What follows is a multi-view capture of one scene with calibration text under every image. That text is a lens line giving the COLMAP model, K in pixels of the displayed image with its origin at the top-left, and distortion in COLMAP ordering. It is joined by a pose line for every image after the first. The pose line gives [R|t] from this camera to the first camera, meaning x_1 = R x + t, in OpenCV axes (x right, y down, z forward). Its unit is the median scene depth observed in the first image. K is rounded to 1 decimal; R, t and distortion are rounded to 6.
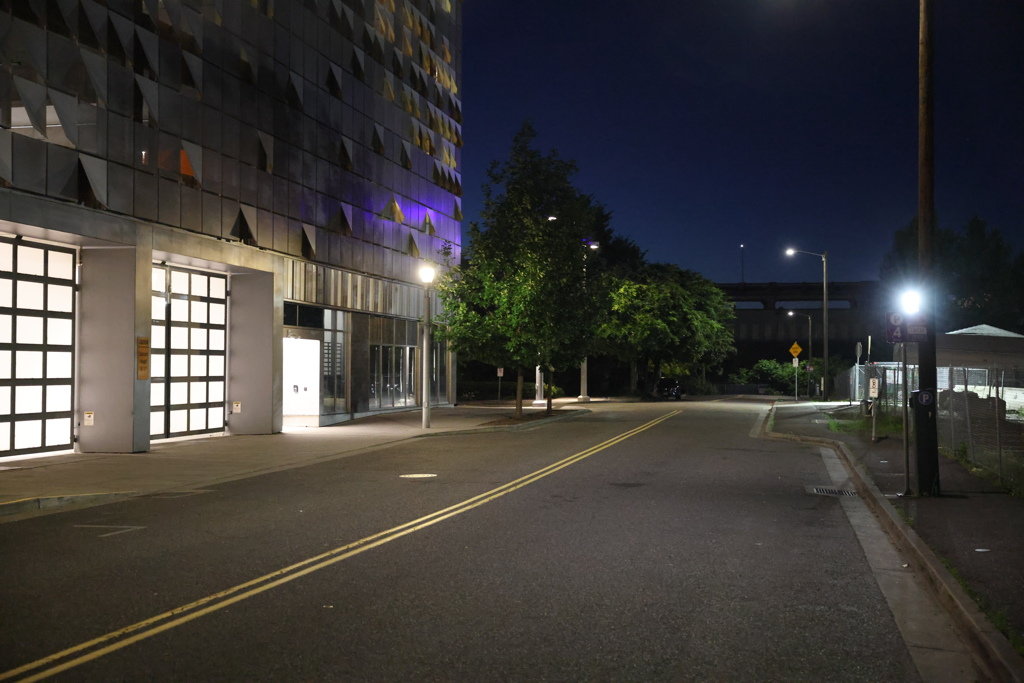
lens RADIAL K [[1238.4, 0, 512.0], [0, 1238.4, 341.5], [0, 0, 1]] dist [0.059236, 0.068983]
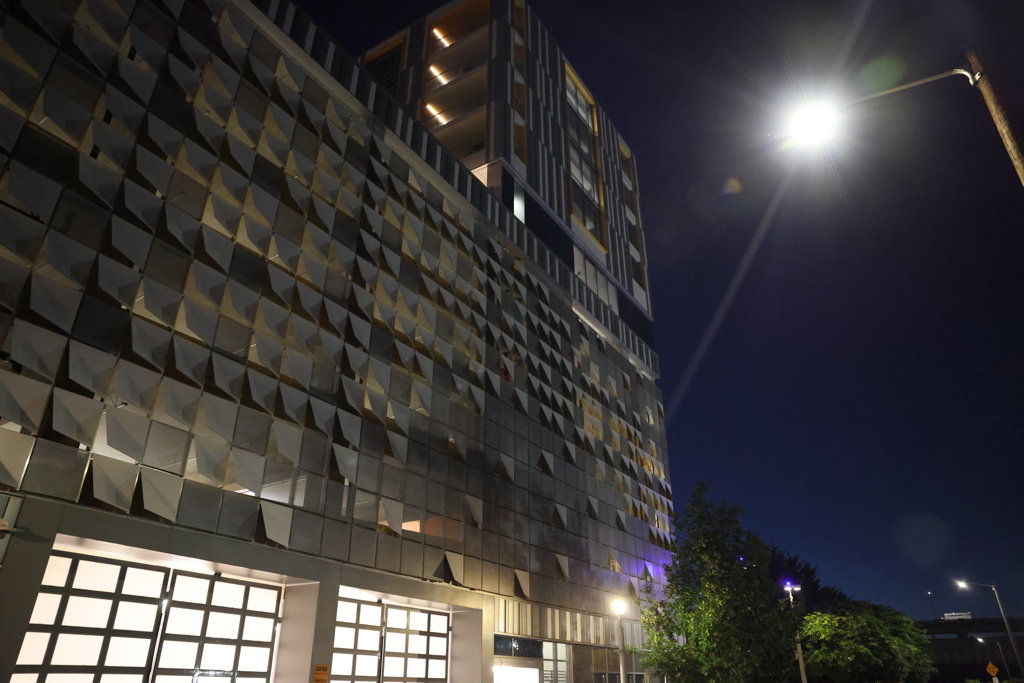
lens RADIAL K [[698.0, 0, 512.0], [0, 698.0, 341.5], [0, 0, 1]] dist [-0.113976, 0.095761]
pose [[0.939725, -0.163829, -0.300128, 0.071325], [0.015172, 0.896858, -0.442057, 0.006591], [0.341594, 0.410859, 0.845286, 0.285724]]
